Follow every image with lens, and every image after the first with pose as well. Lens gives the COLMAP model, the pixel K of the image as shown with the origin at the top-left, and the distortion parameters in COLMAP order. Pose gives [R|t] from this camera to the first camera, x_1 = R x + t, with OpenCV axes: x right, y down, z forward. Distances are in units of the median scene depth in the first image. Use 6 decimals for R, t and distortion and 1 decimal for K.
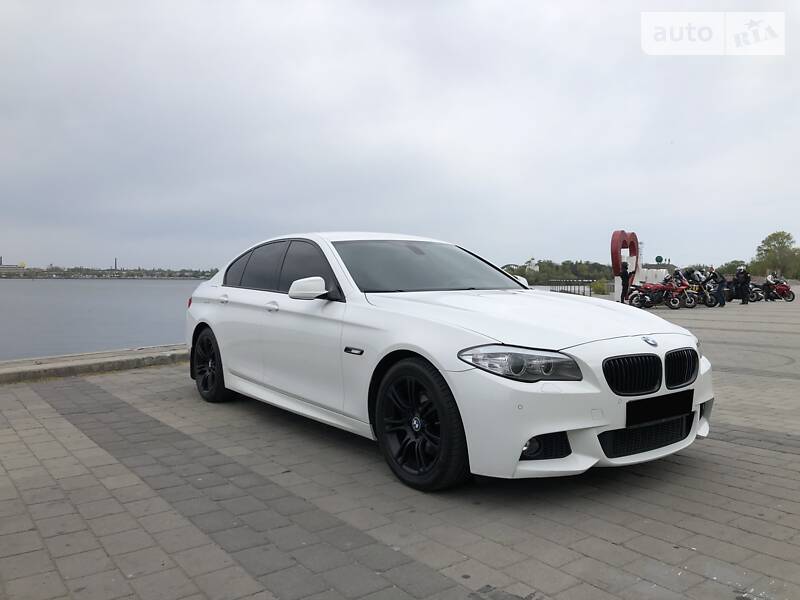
lens RADIAL K [[650.4, 0, 400.6], [0, 650.4, 293.2], [0, 0, 1]] dist [0.034414, -0.023630]
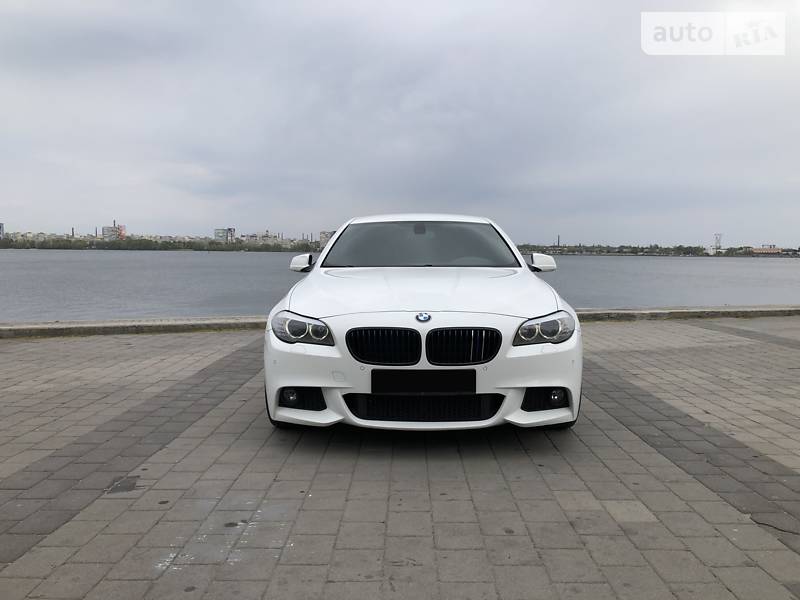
lens RADIAL K [[650.4, 0, 407.5], [0, 650.4, 282.7], [0, 0, 1]] dist [0.034414, -0.023630]
pose [[0.801942, 0.031102, -0.596592, 0.963972], [-0.018963, 0.999466, 0.026616, -0.007980], [0.597101, -0.010031, 0.802103, 0.155945]]
